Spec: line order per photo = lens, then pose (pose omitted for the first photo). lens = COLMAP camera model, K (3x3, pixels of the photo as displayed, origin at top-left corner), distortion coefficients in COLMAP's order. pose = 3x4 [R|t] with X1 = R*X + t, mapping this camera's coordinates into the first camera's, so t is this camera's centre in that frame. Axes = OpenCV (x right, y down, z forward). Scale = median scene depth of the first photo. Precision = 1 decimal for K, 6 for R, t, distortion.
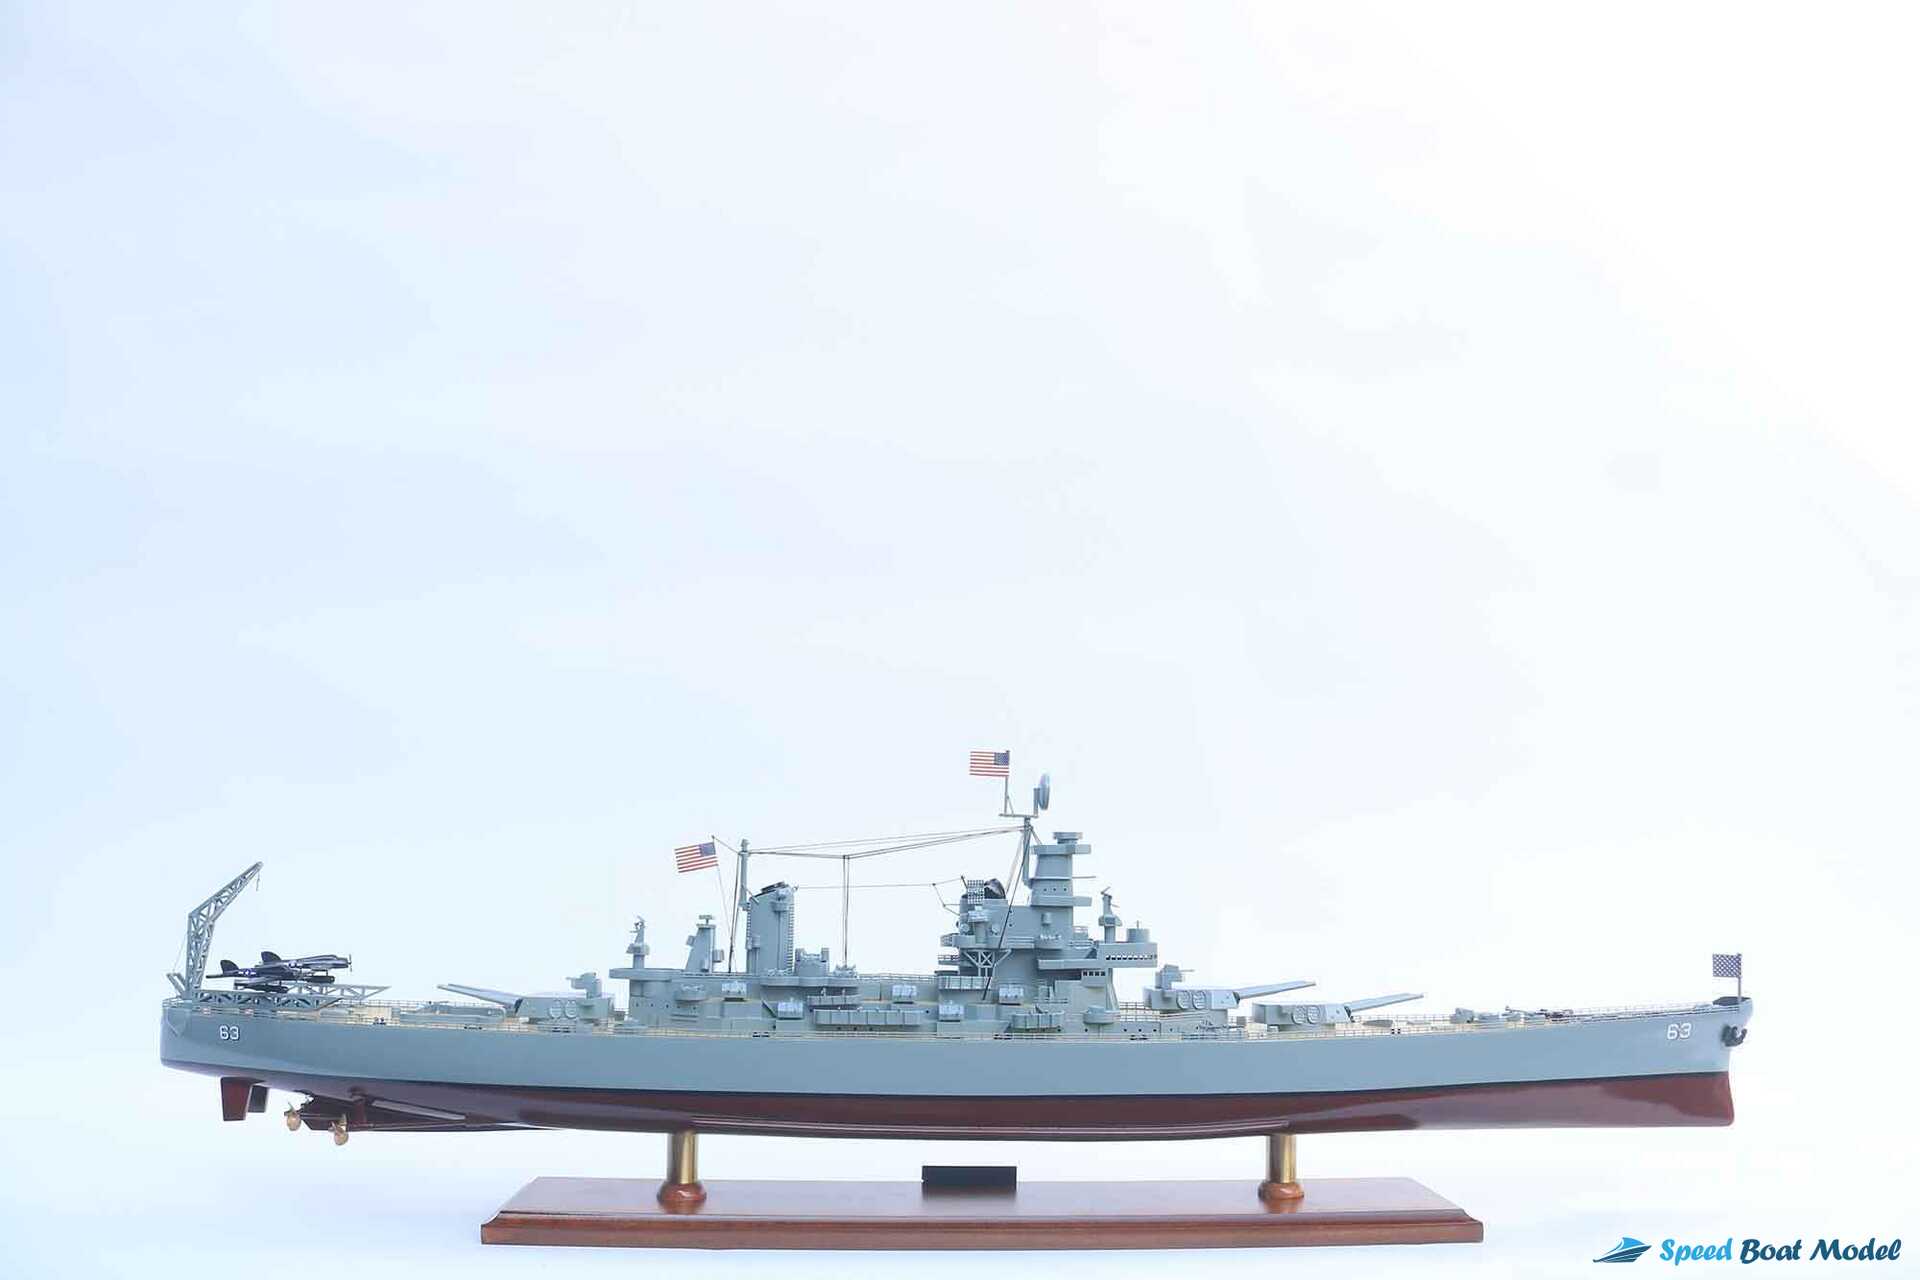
lens RADIAL K [[1586.7, 0, 956.8], [0, 1586.7, 656.0], [0, 0, 1]] dist [-0.142700, 0.090684]
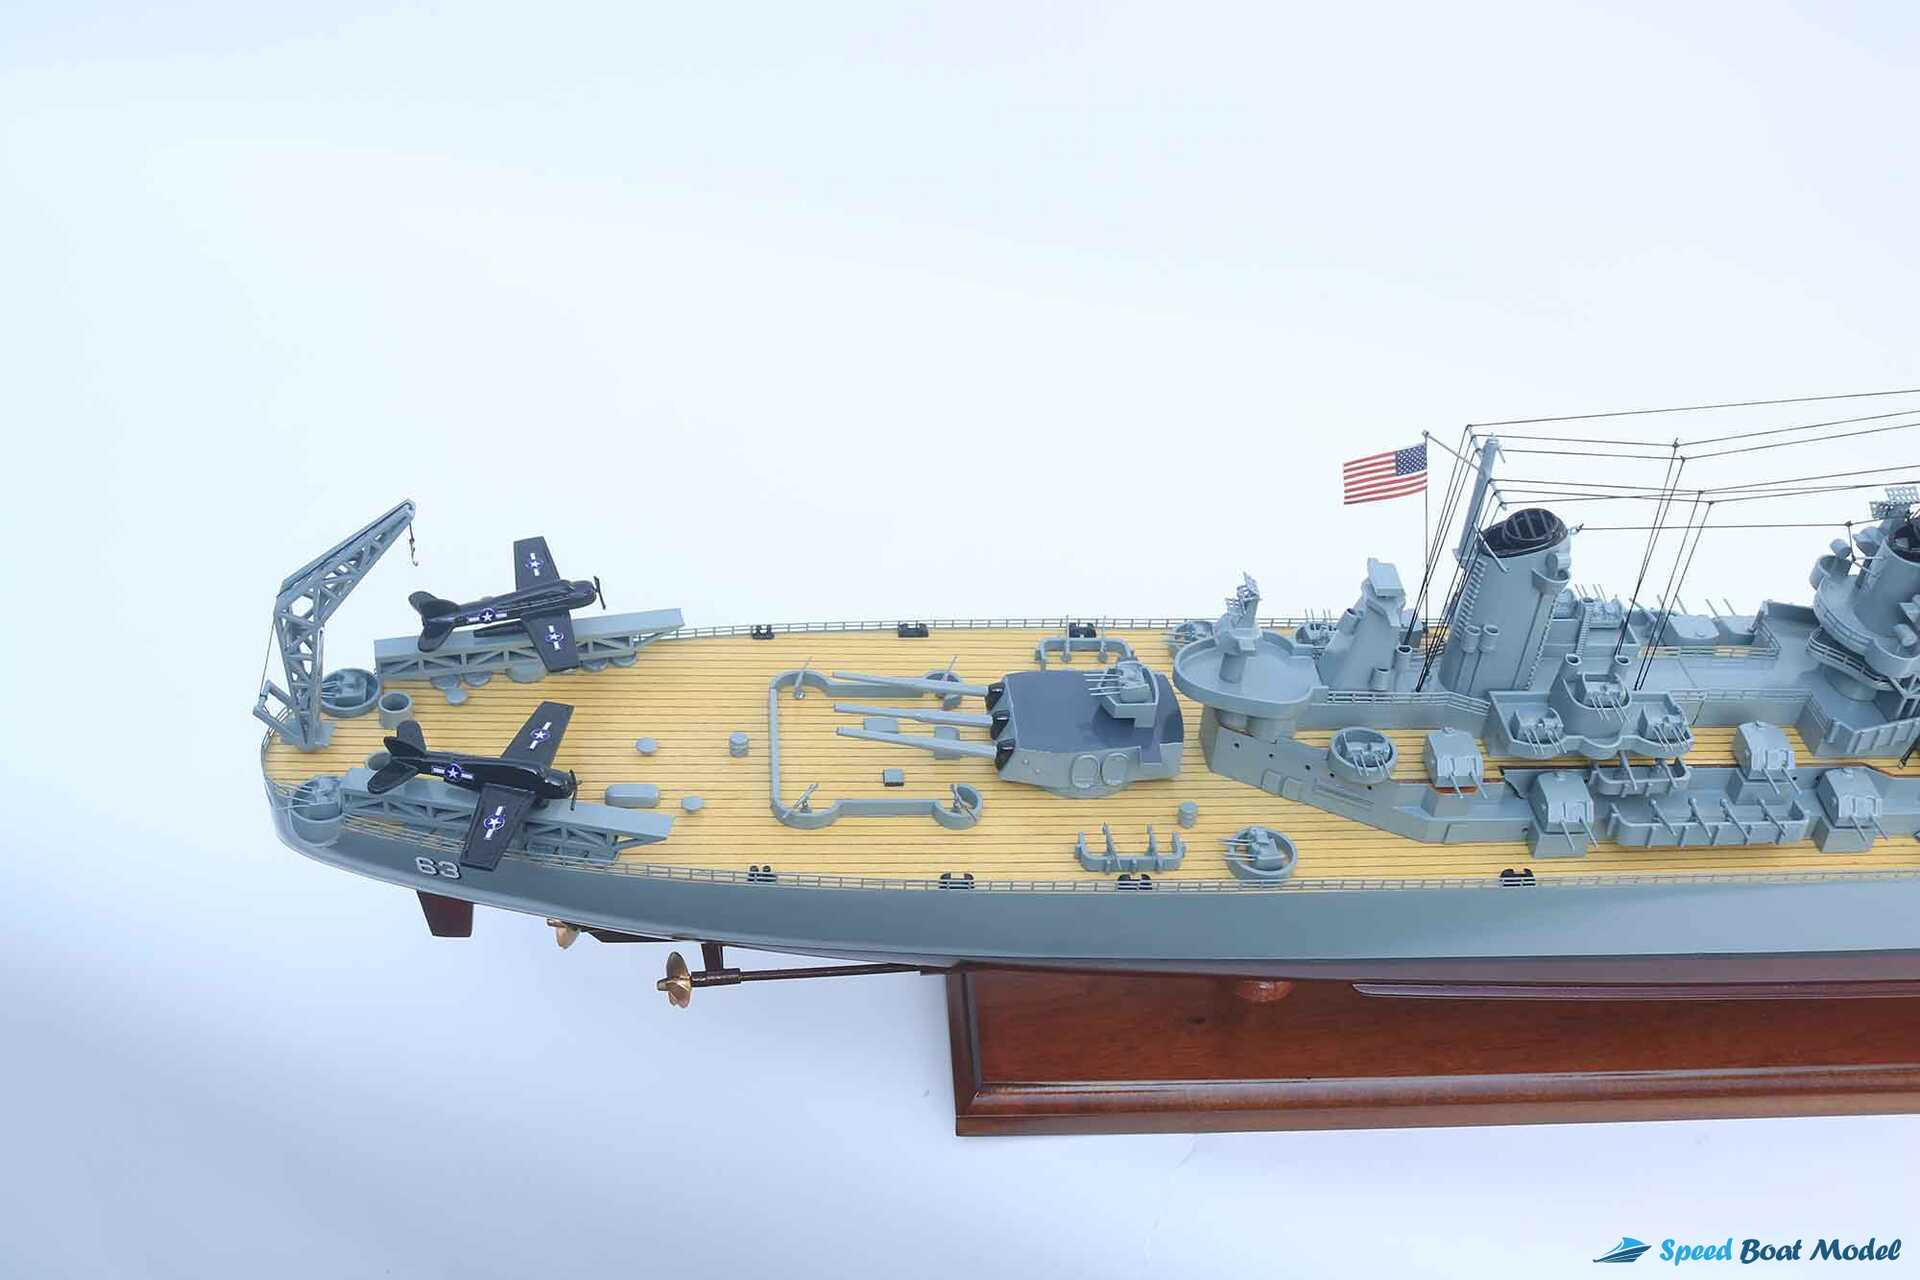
lens RADIAL K [[1938.9, 0, 951.9], [0, 1938.9, 634.6], [0, 0, 1]] dist [-0.100485, 0.000000]
pose [[0.998775, 0.023409, 0.043598, -0.316937], [-0.047544, 0.698256, 0.714268, -0.236087], [-0.013722, -0.715465, 0.698513, 0.582717]]
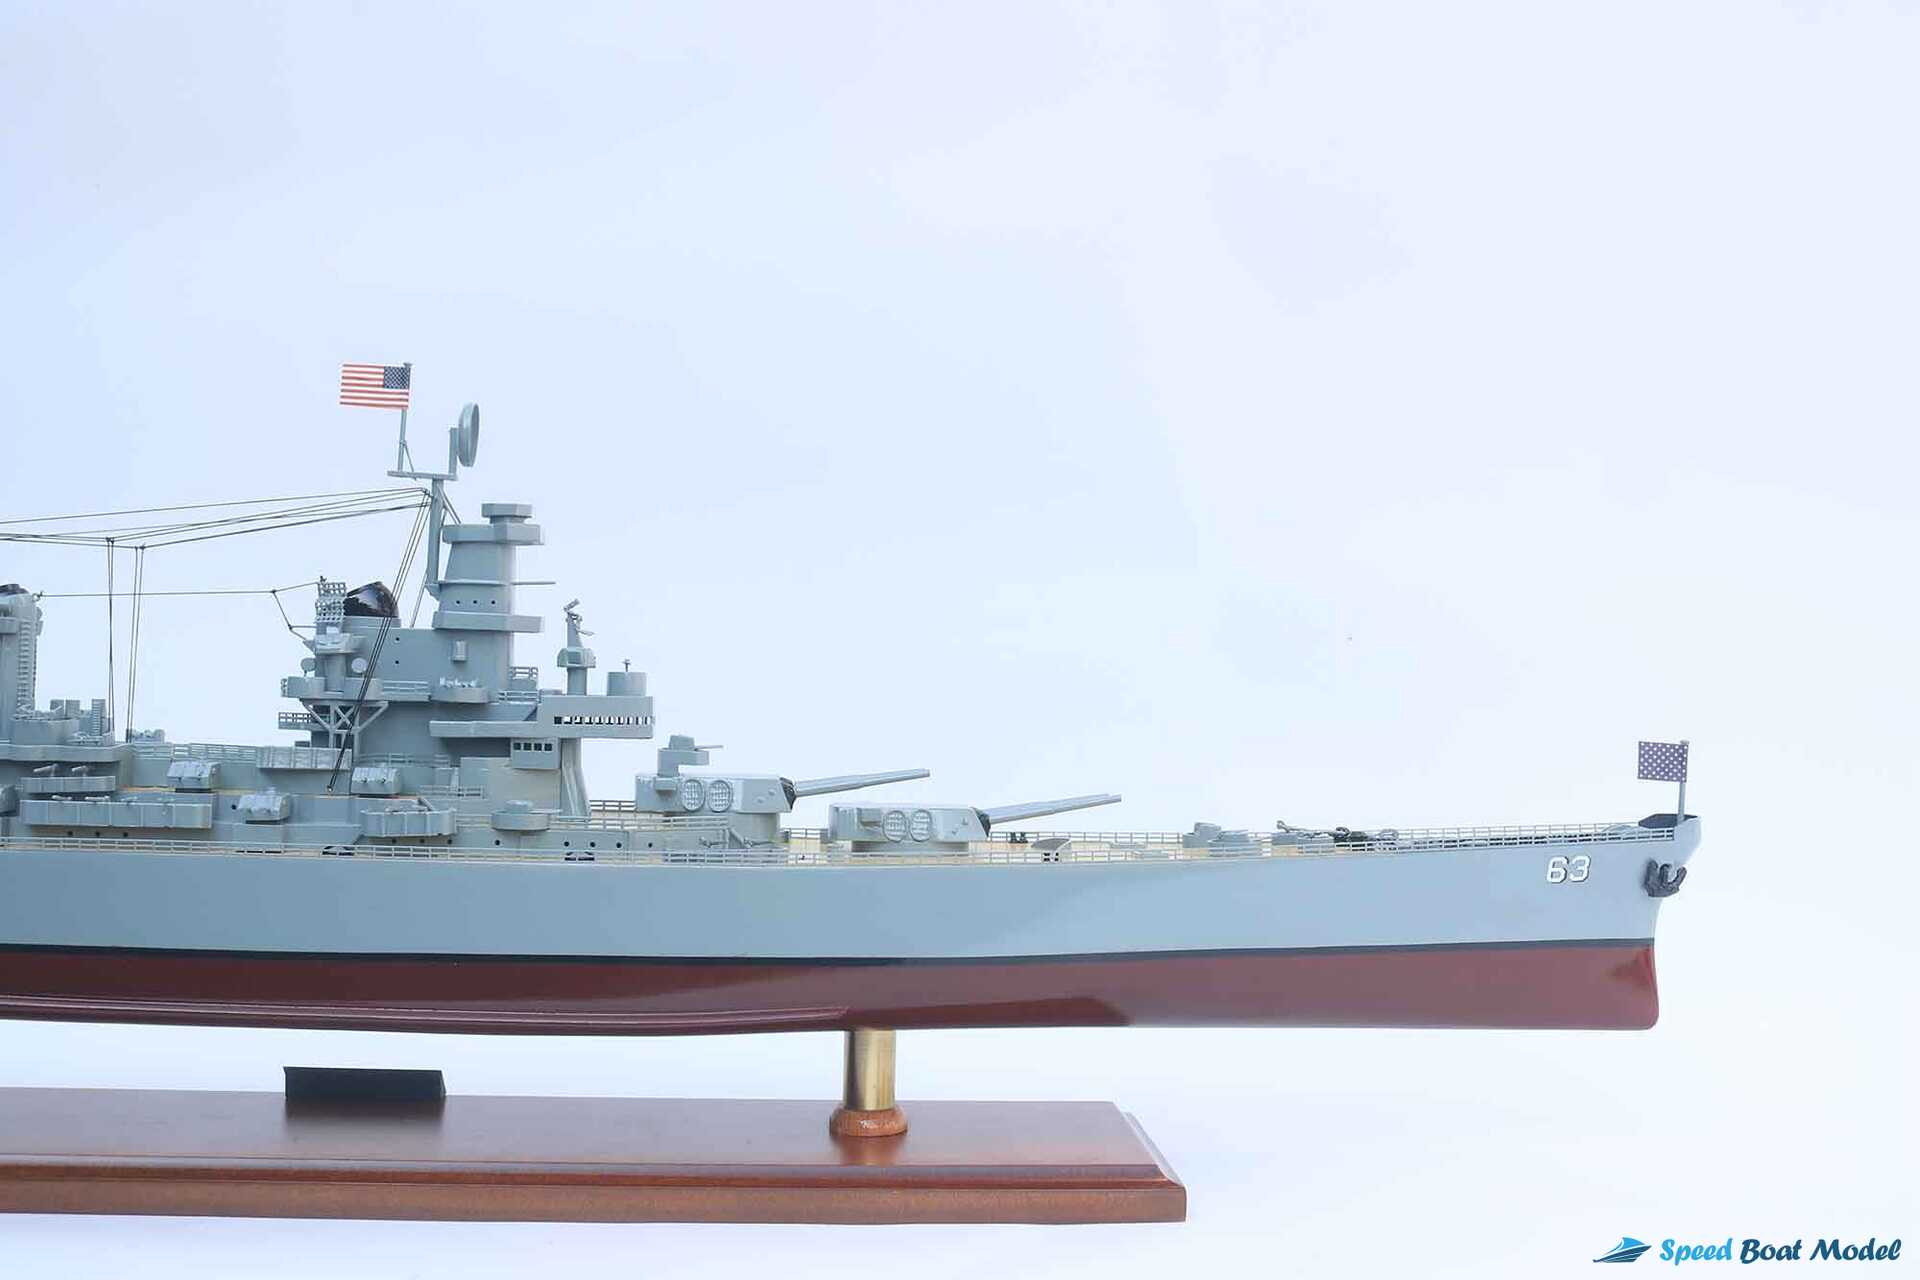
lens RADIAL K [[2002.2, 0, 959.3], [0, 2002.2, 625.8], [0, 0, 1]] dist [-0.097882, 0.000000]
pose [[0.999416, 0.011549, 0.032173, 0.216968], [-0.015068, 0.993666, 0.111359, 0.073078], [-0.030683, -0.111779, 0.993259, 0.272660]]
